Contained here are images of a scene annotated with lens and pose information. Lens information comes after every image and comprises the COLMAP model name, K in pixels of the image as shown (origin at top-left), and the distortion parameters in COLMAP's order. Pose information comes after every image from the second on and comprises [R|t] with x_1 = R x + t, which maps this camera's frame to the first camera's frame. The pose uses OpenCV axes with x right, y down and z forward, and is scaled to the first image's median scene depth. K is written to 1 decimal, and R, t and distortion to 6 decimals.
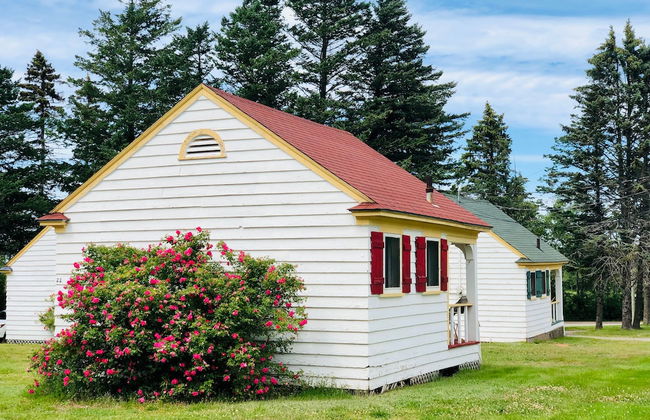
lens RADIAL K [[986.5, 0, 325.6], [0, 986.5, 211.5], [0, 0, 1]] dist [0.106275, 0.000000]
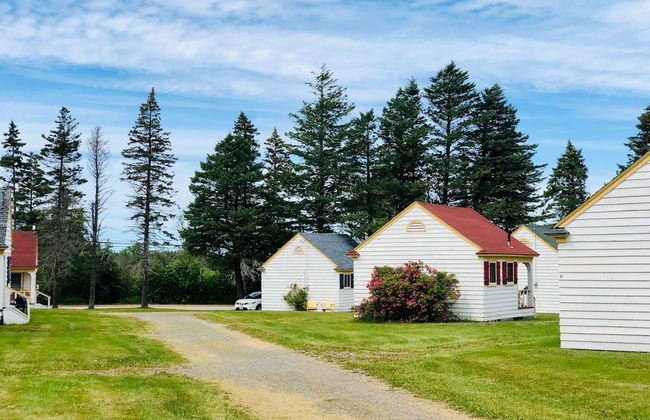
lens RADIAL K [[986.5, 0, 326.1], [0, 986.5, 207.4], [0, 0, 1]] dist [0.106275, 0.000000]
pose [[0.994462, -0.006040, -0.104922, -0.072646], [0.006703, 0.999960, 0.005970, -0.108638], [0.104881, -0.006640, 0.994463, -1.268414]]
